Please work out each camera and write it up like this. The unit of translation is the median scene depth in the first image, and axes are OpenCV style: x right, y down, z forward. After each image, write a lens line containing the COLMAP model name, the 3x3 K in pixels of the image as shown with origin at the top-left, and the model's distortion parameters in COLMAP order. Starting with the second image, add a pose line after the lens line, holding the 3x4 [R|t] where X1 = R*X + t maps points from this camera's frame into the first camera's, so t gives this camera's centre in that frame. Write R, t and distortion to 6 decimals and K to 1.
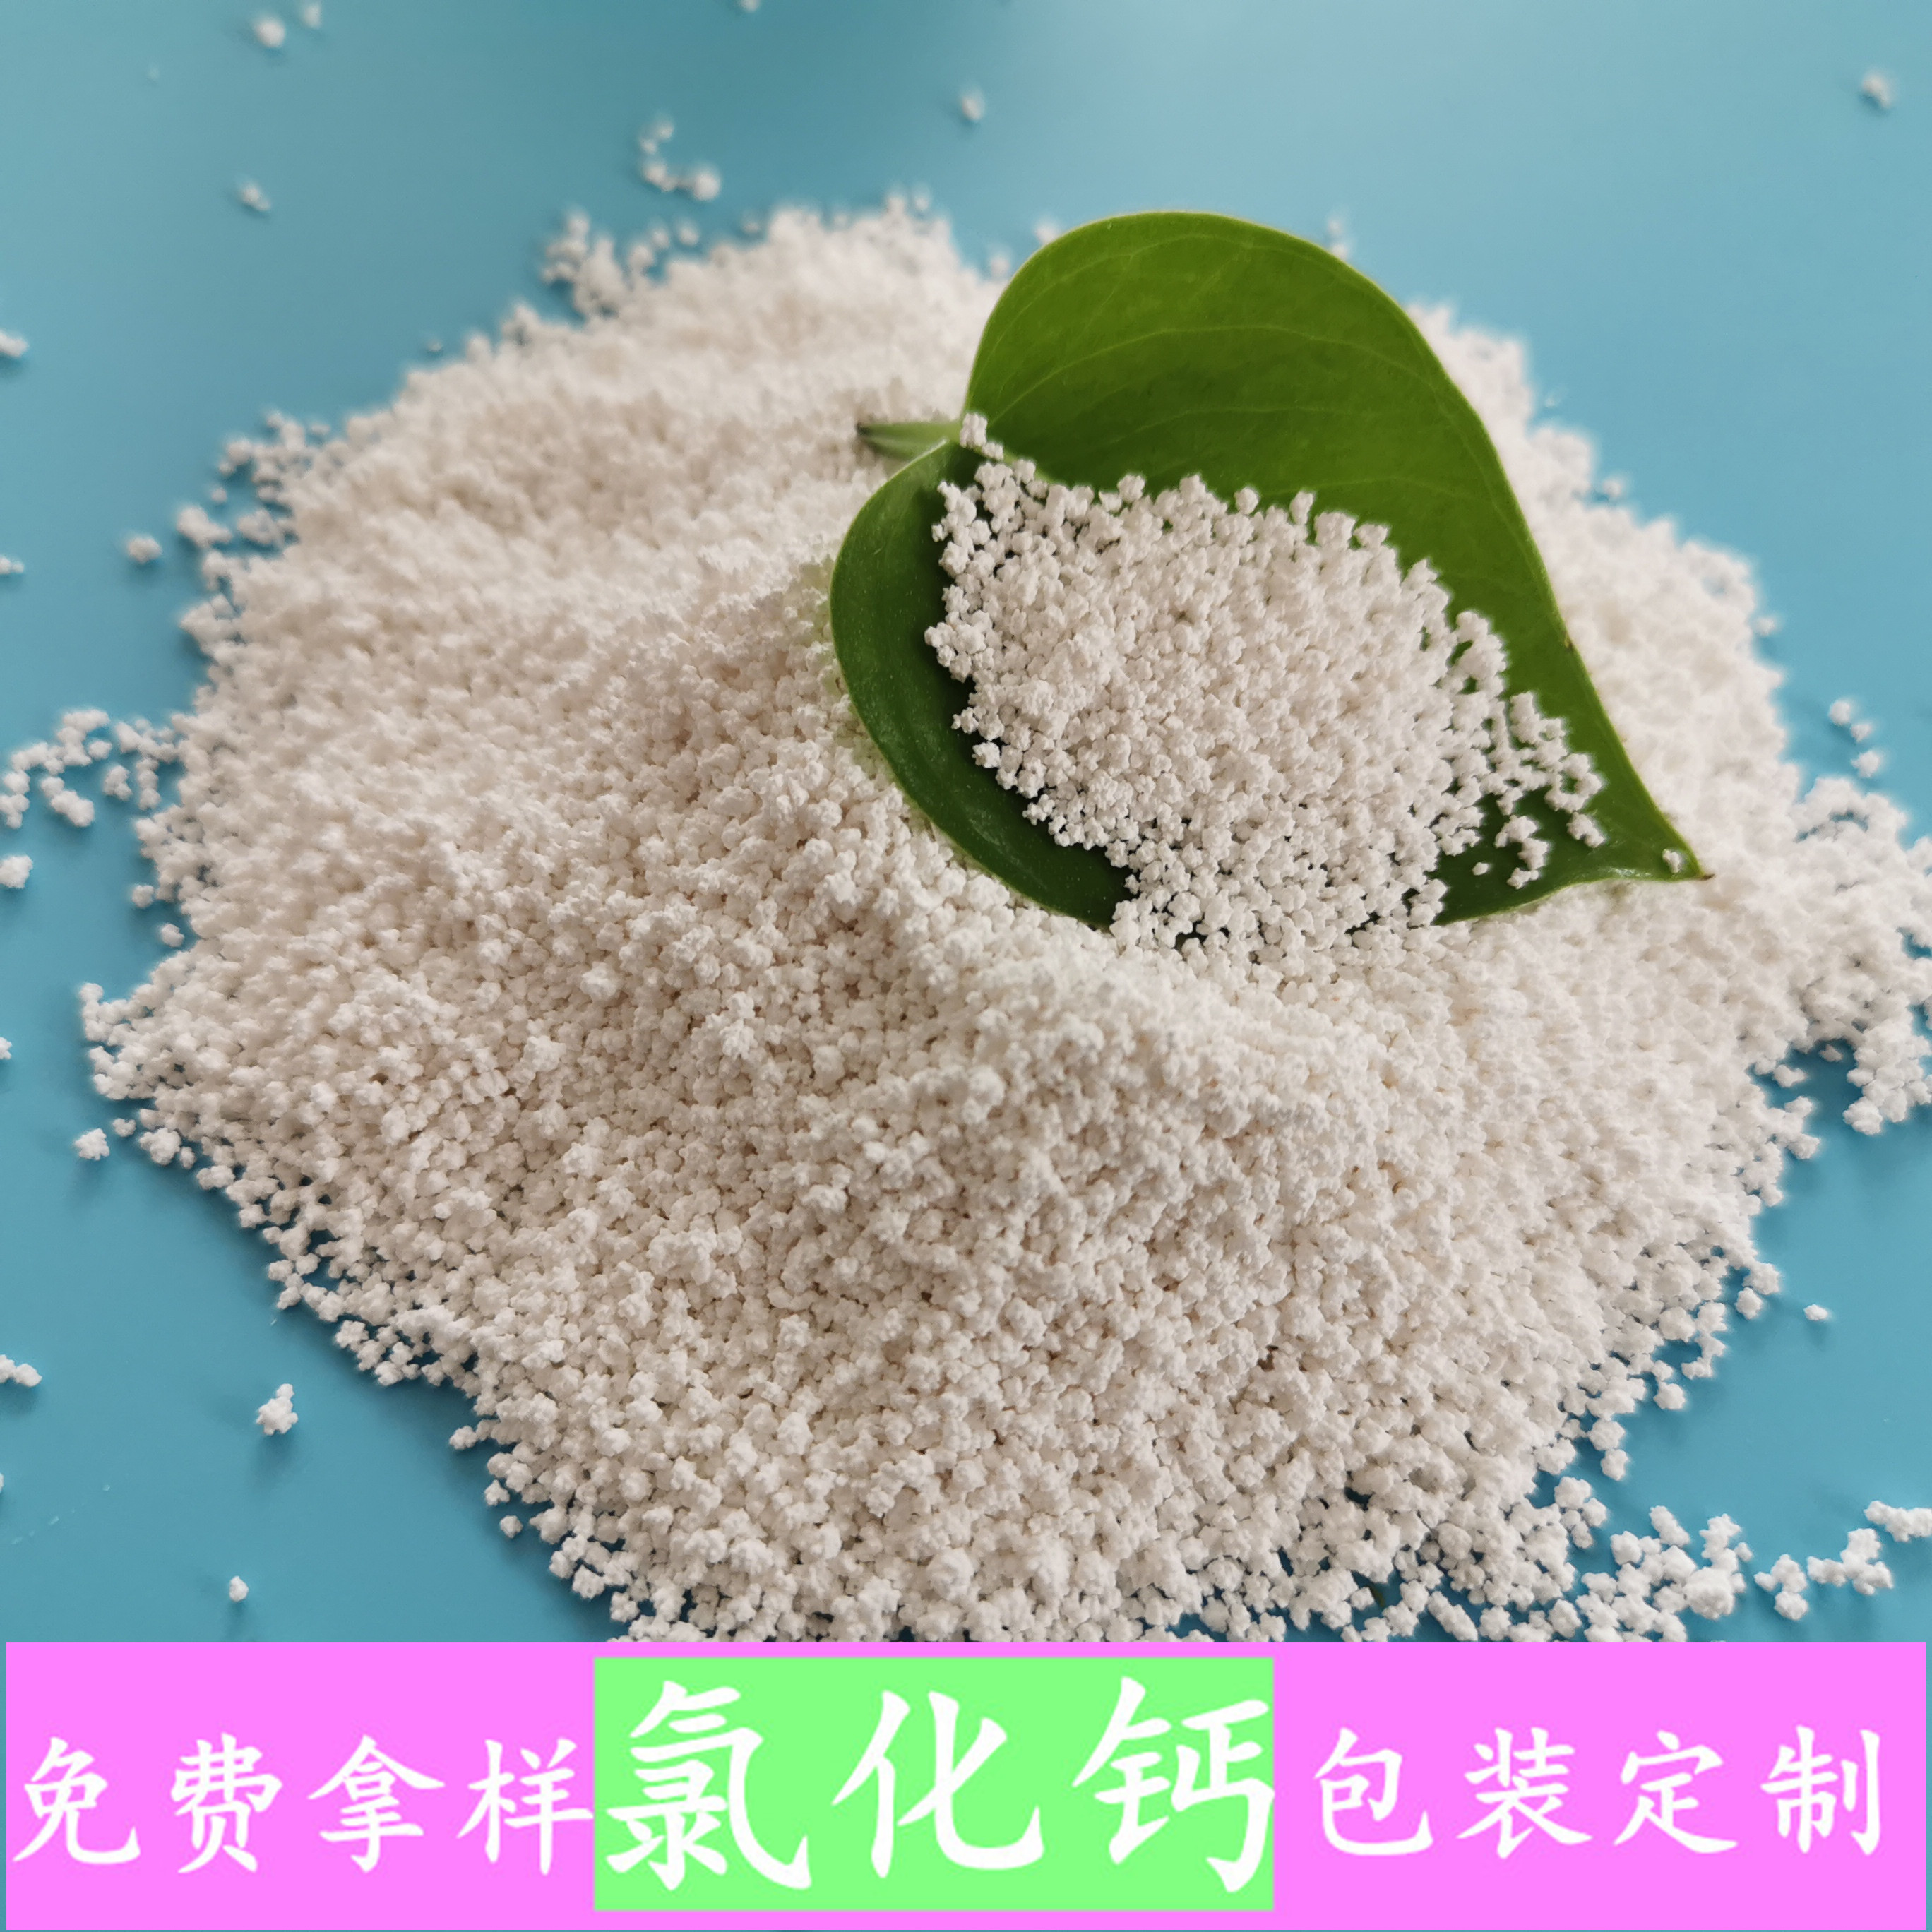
lens RADIAL K [[2154.6, 0, 966.0], [0, 2154.6, 966.0], [0, 0, 1]] dist [0.028988, -0.182738]
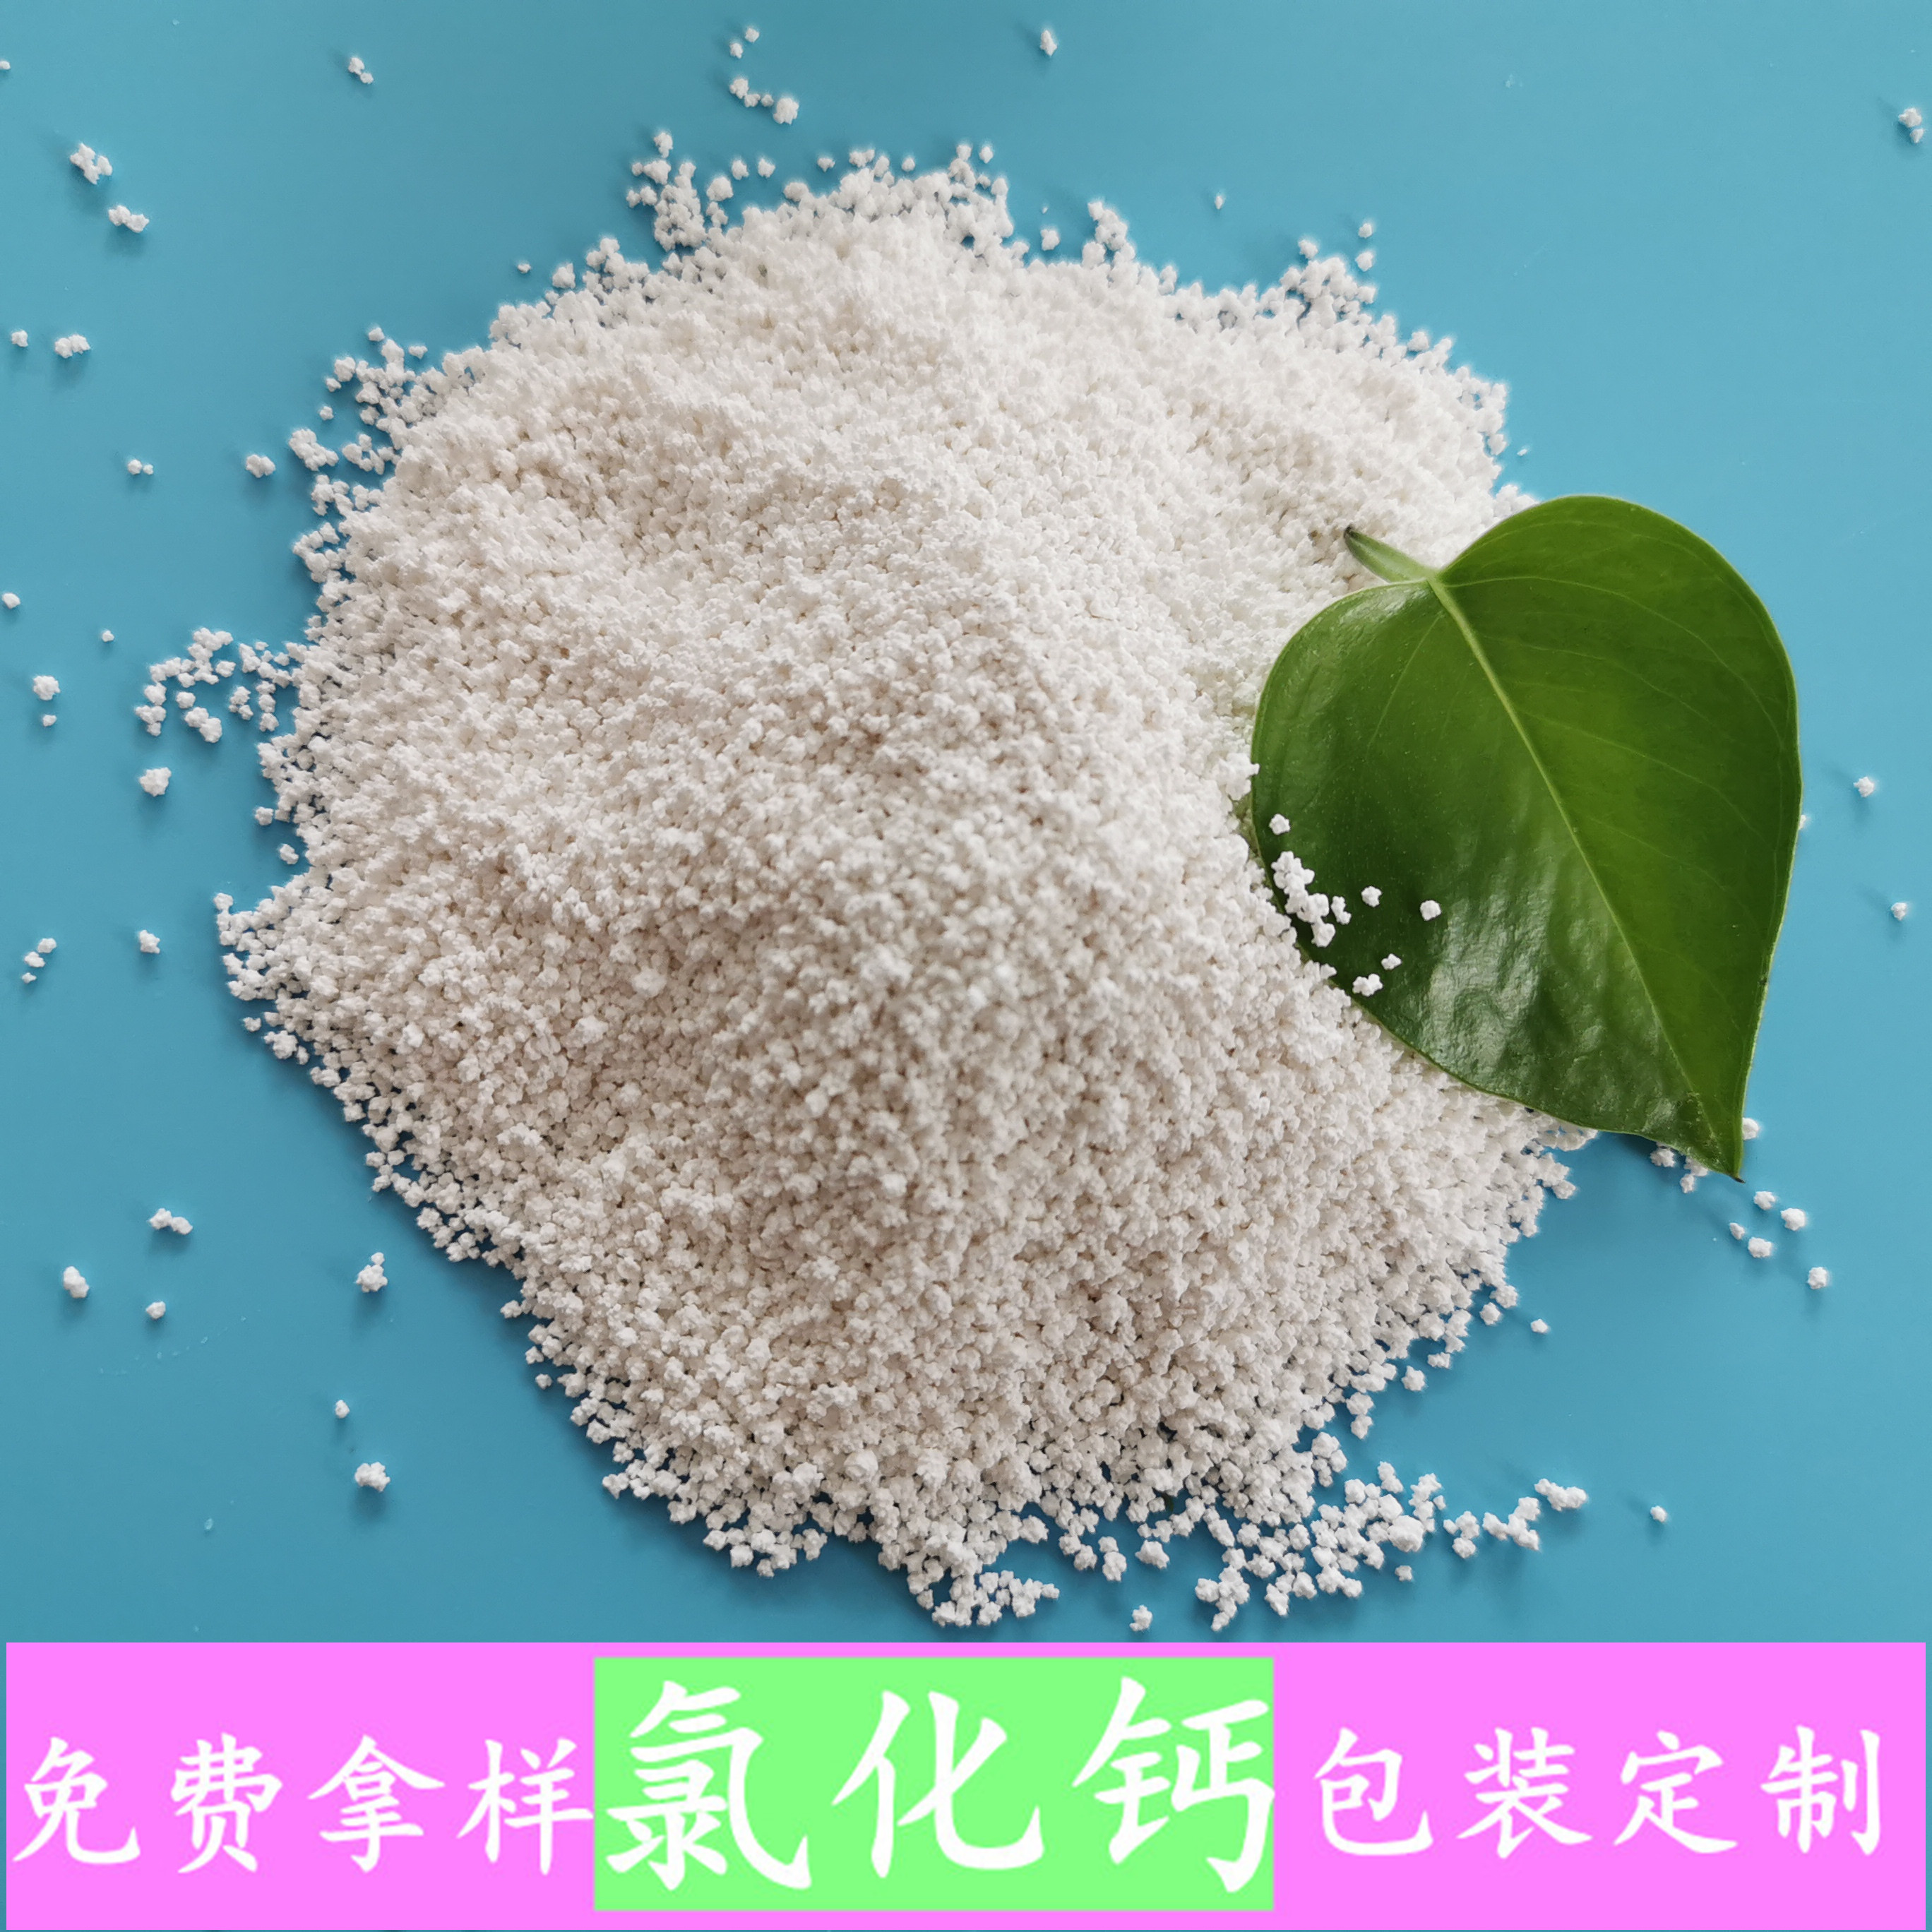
lens RADIAL K [[2154.6, 0, 966.0], [0, 2154.6, 966.0], [0, 0, 1]] dist [0.028988, -0.182738]
pose [[0.992383, 0.120403, 0.026055, -0.014174], [-0.122367, 0.939038, 0.321299, -0.436877], [0.014219, -0.322040, 0.946619, -0.187249]]
